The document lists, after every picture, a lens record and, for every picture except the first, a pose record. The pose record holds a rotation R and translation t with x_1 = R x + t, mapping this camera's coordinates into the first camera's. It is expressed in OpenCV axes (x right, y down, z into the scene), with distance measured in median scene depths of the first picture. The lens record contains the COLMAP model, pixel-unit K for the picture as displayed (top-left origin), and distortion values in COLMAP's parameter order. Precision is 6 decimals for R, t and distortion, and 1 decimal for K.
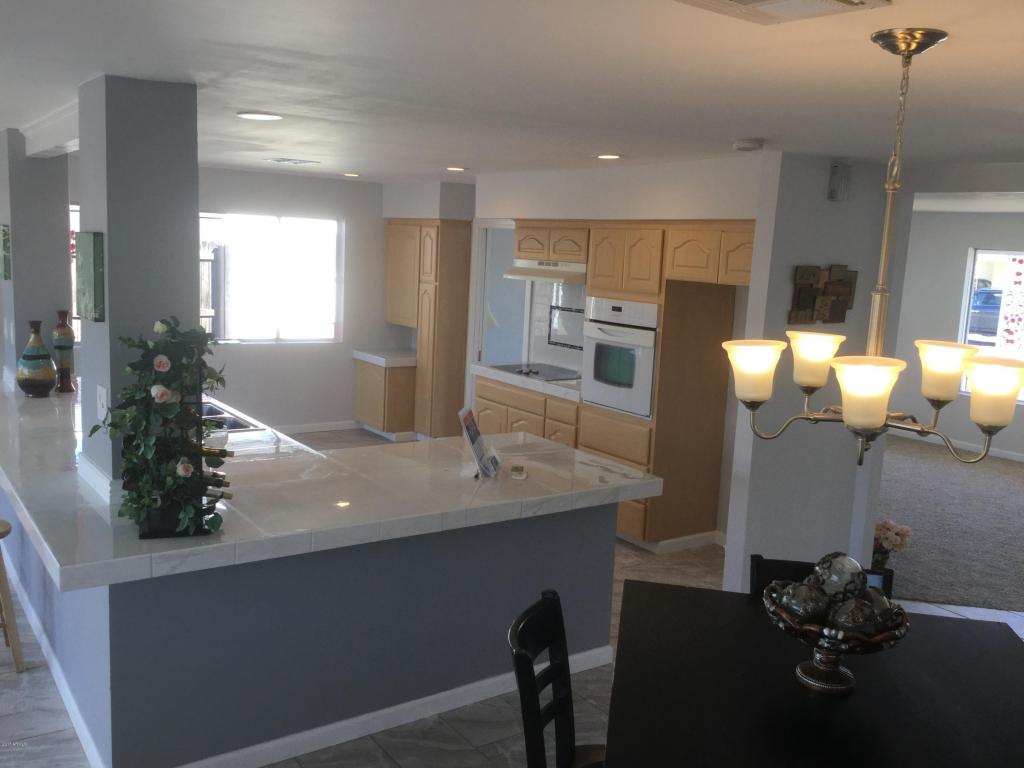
lens RADIAL K [[916.3, 0, 510.8], [0, 916.3, 385.7], [0, 0, 1]] dist [0.114327, -0.219331]
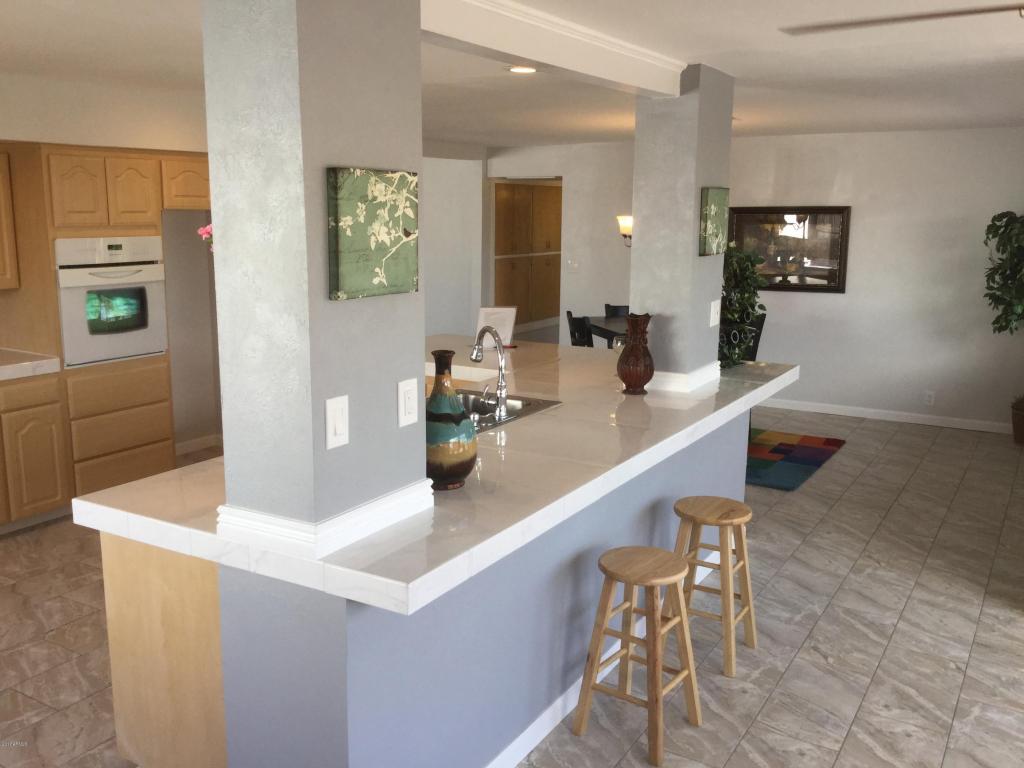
lens RADIAL K [[913.7, 0, 510.2], [0, 913.7, 385.5], [0, 0, 1]] dist [0.109378, -0.214863]
pose [[-0.403379, -0.224742, 0.887004, -1.003679], [0.113555, 0.949580, 0.292238, -0.202006], [-0.907959, 0.218607, -0.357520, 1.152520]]
